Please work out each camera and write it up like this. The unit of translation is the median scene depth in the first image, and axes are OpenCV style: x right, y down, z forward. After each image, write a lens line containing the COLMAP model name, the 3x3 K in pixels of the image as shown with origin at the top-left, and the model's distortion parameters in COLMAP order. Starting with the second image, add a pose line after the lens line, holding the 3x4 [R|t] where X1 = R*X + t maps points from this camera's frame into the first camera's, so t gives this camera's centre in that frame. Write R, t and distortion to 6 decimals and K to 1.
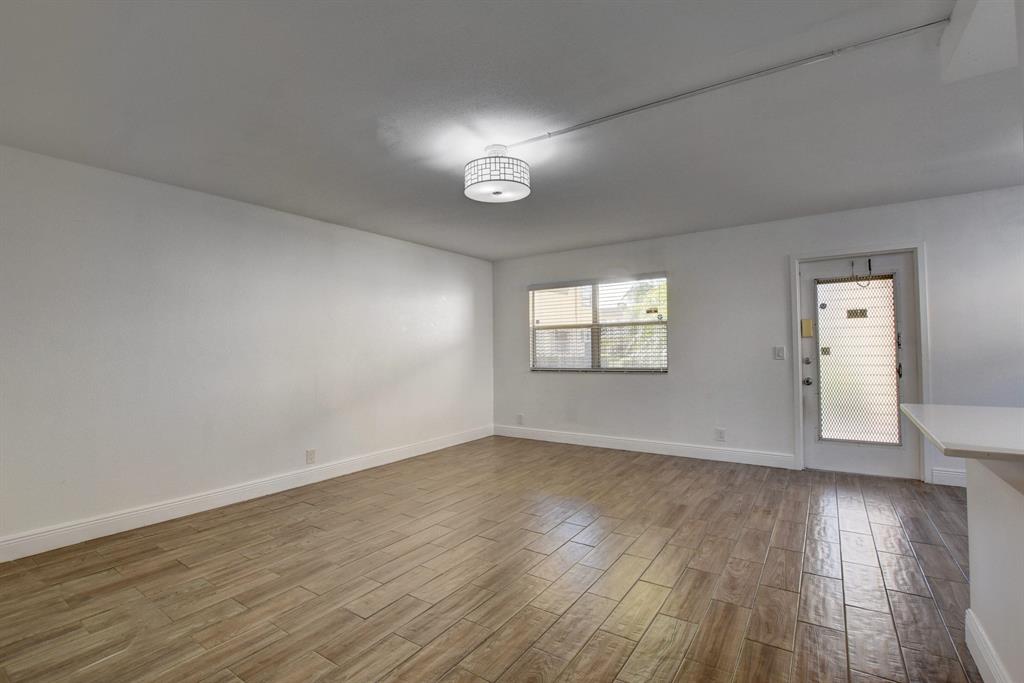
lens RADIAL K [[448.2, 0, 525.2], [0, 448.2, 333.0], [0, 0, 1]] dist [-0.036524, 0.002940]
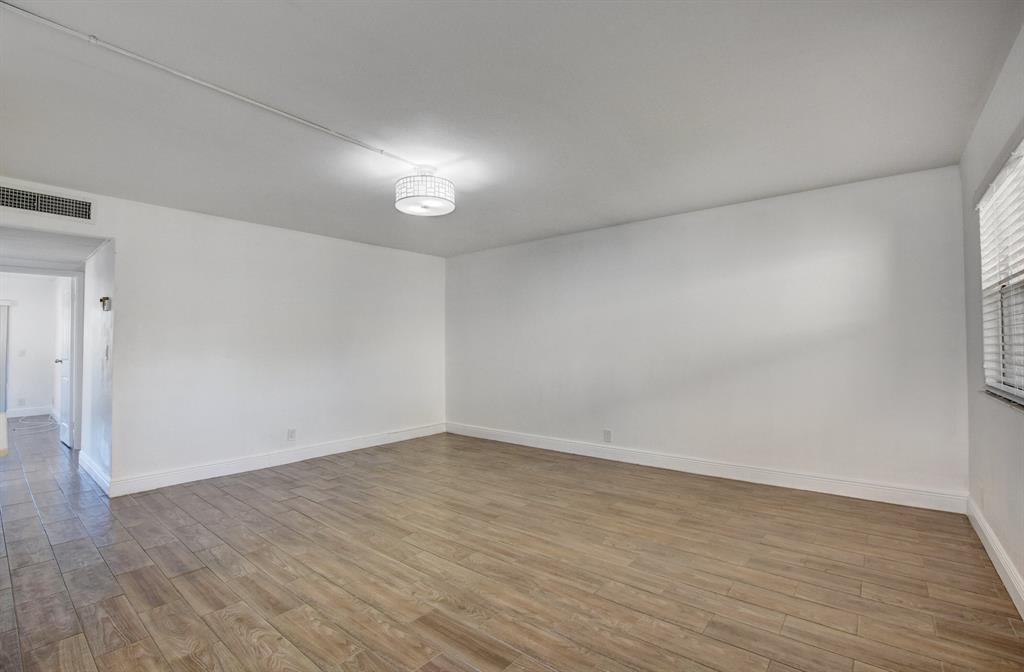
lens RADIAL K [[448.2, 0, 518.3], [0, 448.2, 336.4], [0, 0, 1]] dist [-0.036524, 0.002940]
pose [[-0.074557, -0.006261, -0.997197, 0.681510], [0.044806, 0.998949, -0.009622, 0.021820], [0.996210, -0.045398, -0.074198, 0.858810]]
